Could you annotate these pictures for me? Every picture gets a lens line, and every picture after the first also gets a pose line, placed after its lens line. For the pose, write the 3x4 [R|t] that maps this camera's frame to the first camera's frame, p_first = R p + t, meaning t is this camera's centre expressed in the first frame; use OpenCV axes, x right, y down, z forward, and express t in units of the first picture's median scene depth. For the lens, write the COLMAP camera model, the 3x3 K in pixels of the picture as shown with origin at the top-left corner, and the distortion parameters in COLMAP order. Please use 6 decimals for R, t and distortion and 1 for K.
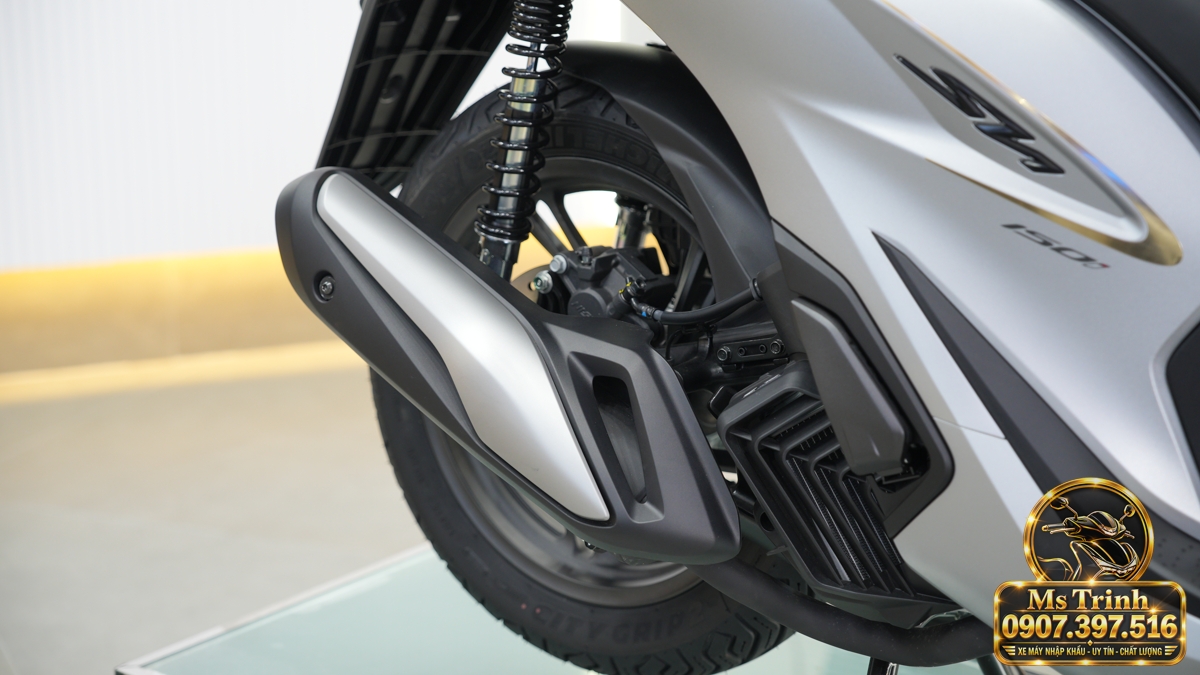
lens RADIAL K [[2002.6, 0, 600.0], [0, 2002.6, 337.5], [0, 0, 1]] dist [0.404881, -0.000192]
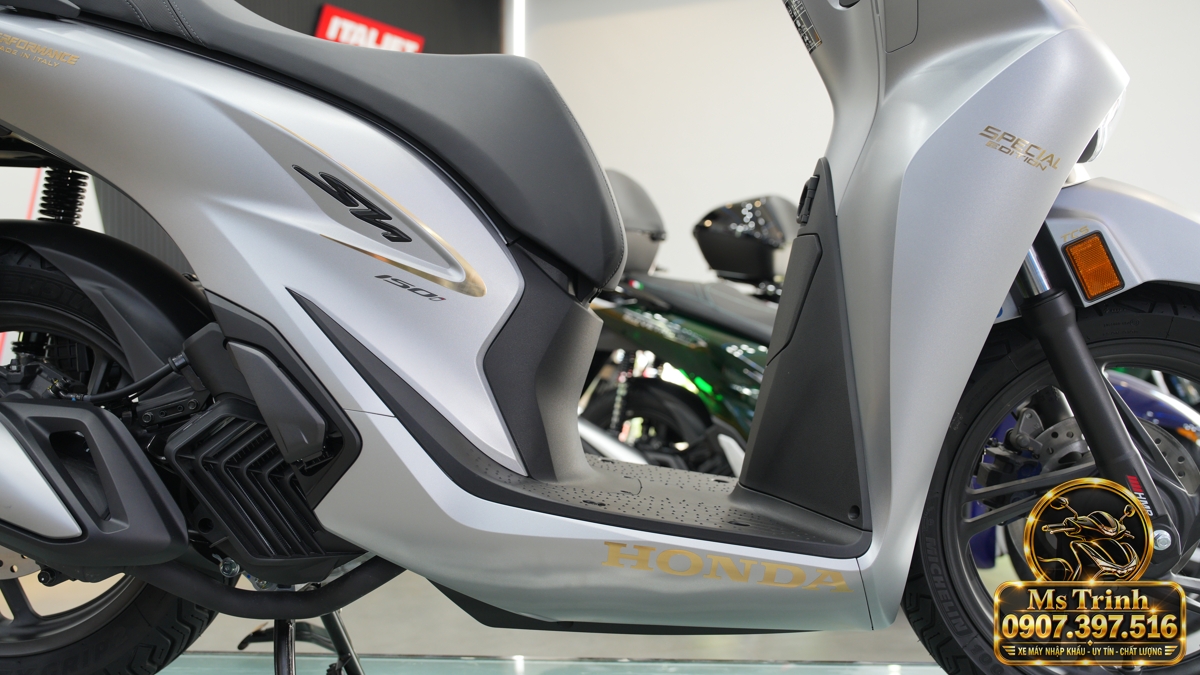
lens RADIAL K [[1143.5, 0, 600.0], [0, 1143.5, 337.5], [0, 0, 1]] dist [0.005960, 0.008150]
pose [[0.819264, -0.029690, 0.572648, -0.141197], [0.153812, 0.973439, -0.169583, 0.146912], [-0.552403, 0.227013, 0.802070, 0.229457]]
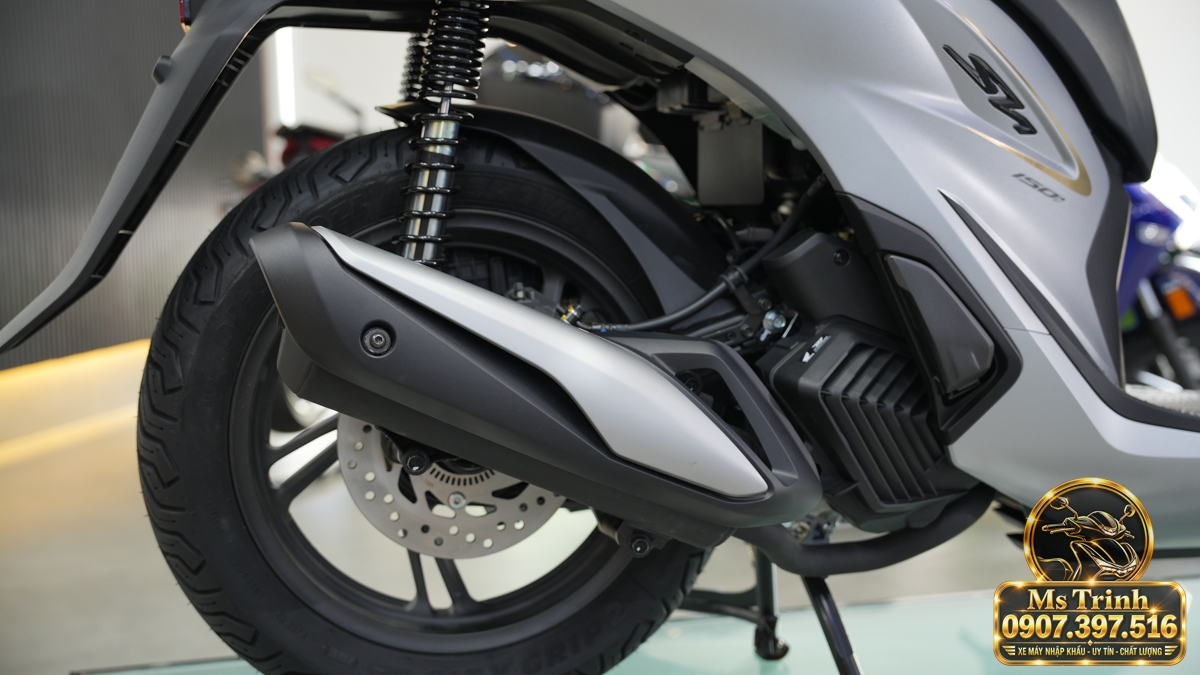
lens RADIAL K [[1404.2, 0, 600.0], [0, 1404.2, 337.5], [0, 0, 1]] dist [0.062739, 0.036259]
pose [[0.604842, -0.110546, 0.788636, -0.646437], [0.214889, 0.976238, -0.027965, 0.014079], [-0.766805, 0.186384, 0.614225, 0.624426]]
